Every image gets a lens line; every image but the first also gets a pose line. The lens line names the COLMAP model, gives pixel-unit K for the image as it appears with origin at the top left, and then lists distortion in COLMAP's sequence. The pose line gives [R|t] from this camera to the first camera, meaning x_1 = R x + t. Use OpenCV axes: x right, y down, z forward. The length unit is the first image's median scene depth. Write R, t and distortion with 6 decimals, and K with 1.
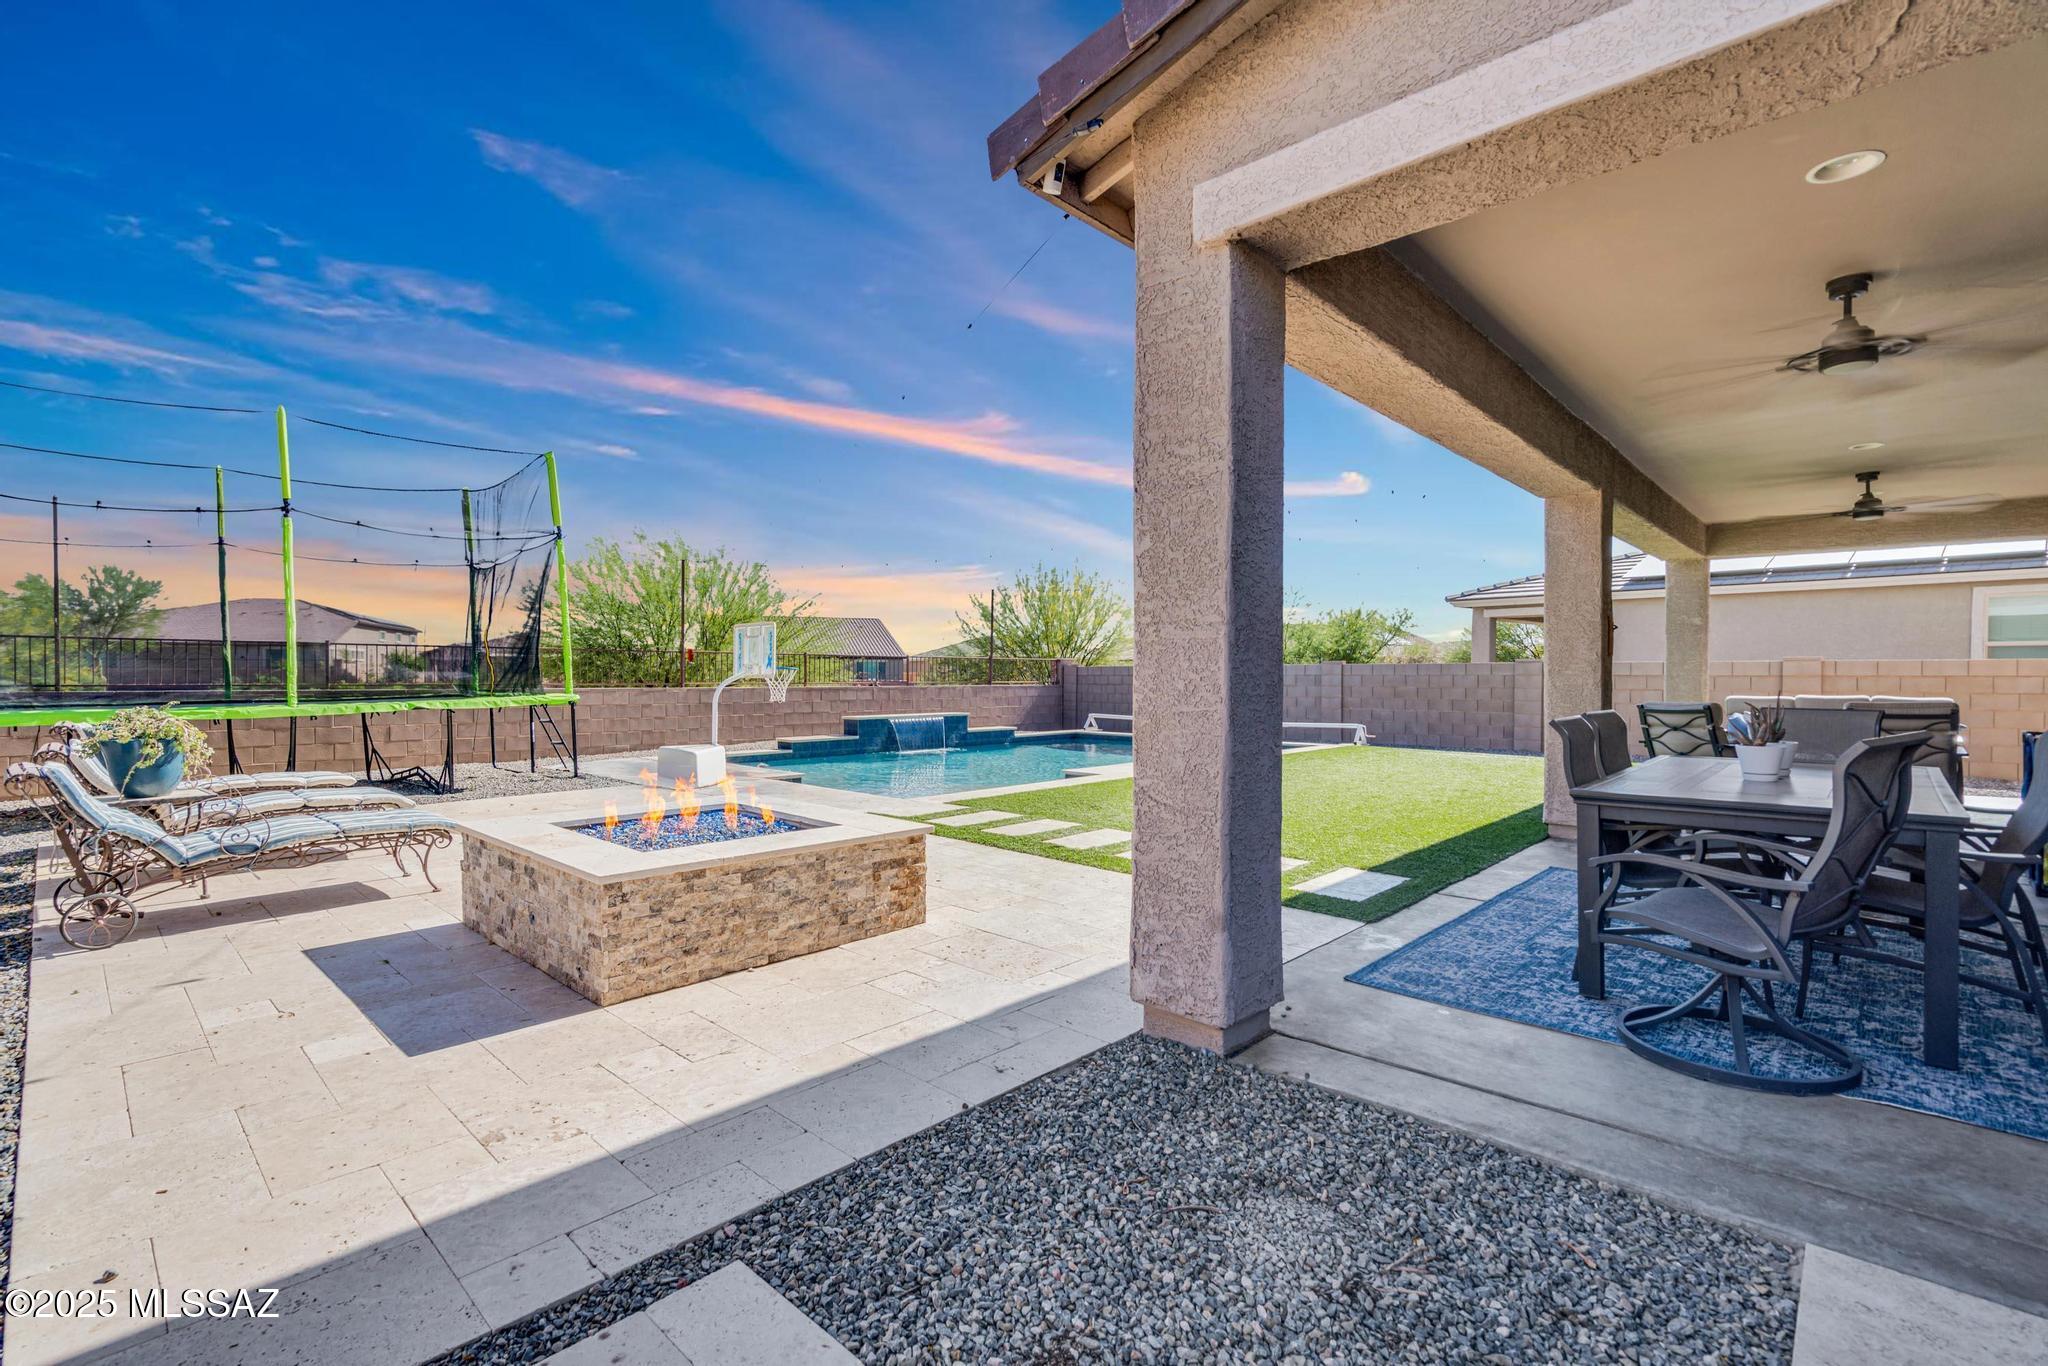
lens RADIAL K [[935.3, 0, 1018.4], [0, 935.3, 681.8], [0, 0, 1]] dist [-0.003840, 0.000292]
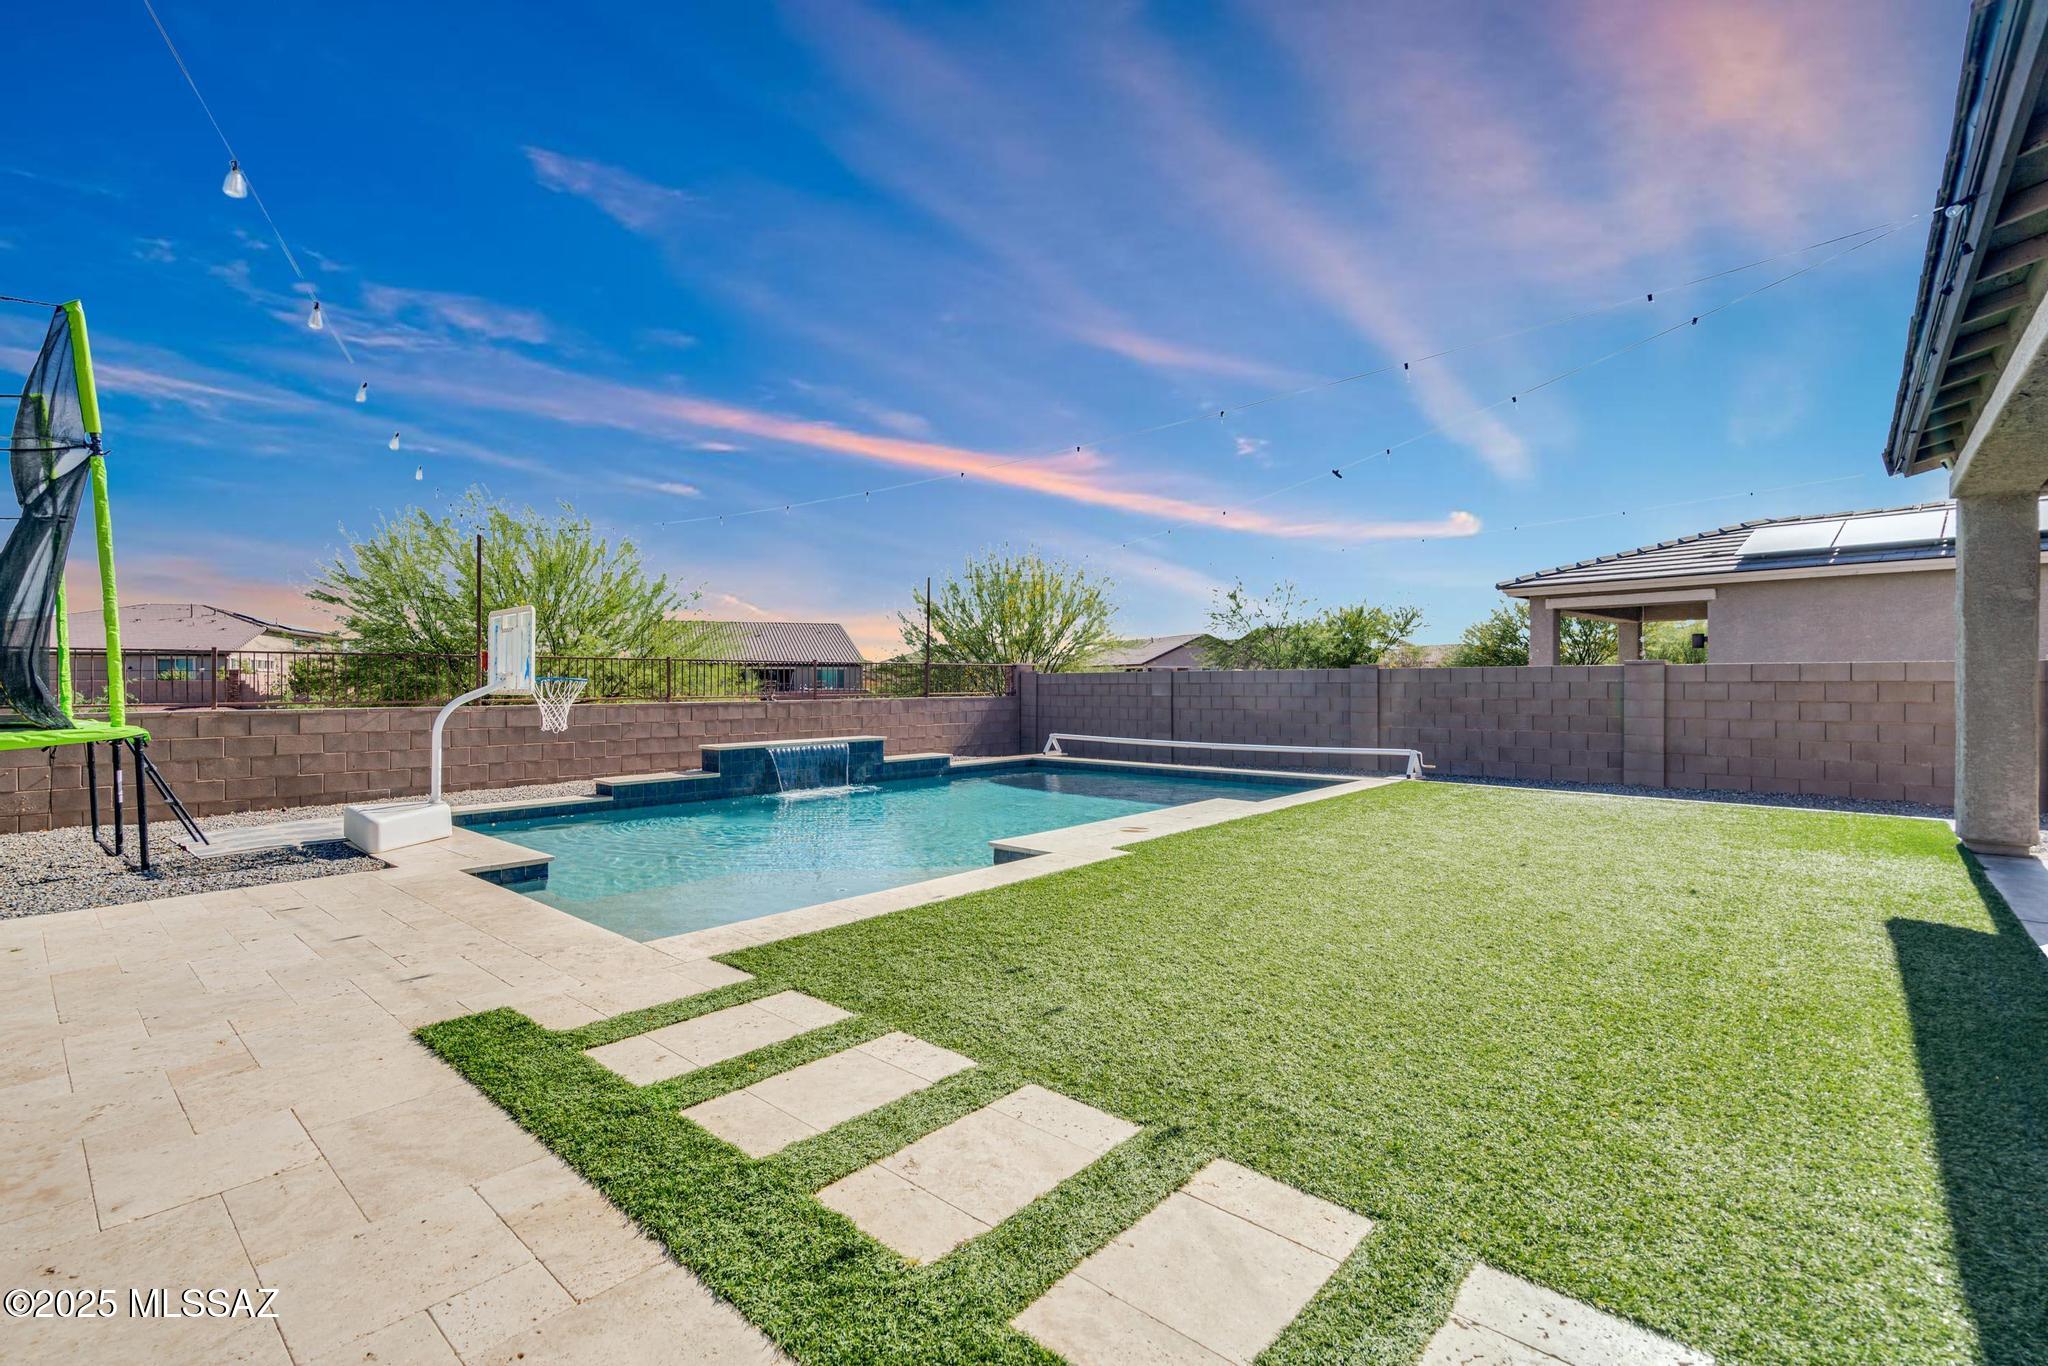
lens RADIAL K [[928.7, 0, 1023.0], [0, 928.7, 680.5], [0, 0, 1]] dist [-0.000624, 0.000673]
pose [[0.999610, -0.005219, 0.027420, 0.035289], [0.005464, 0.999946, -0.008864, -0.004016], [-0.027372, 0.009011, 0.999585, 0.255820]]
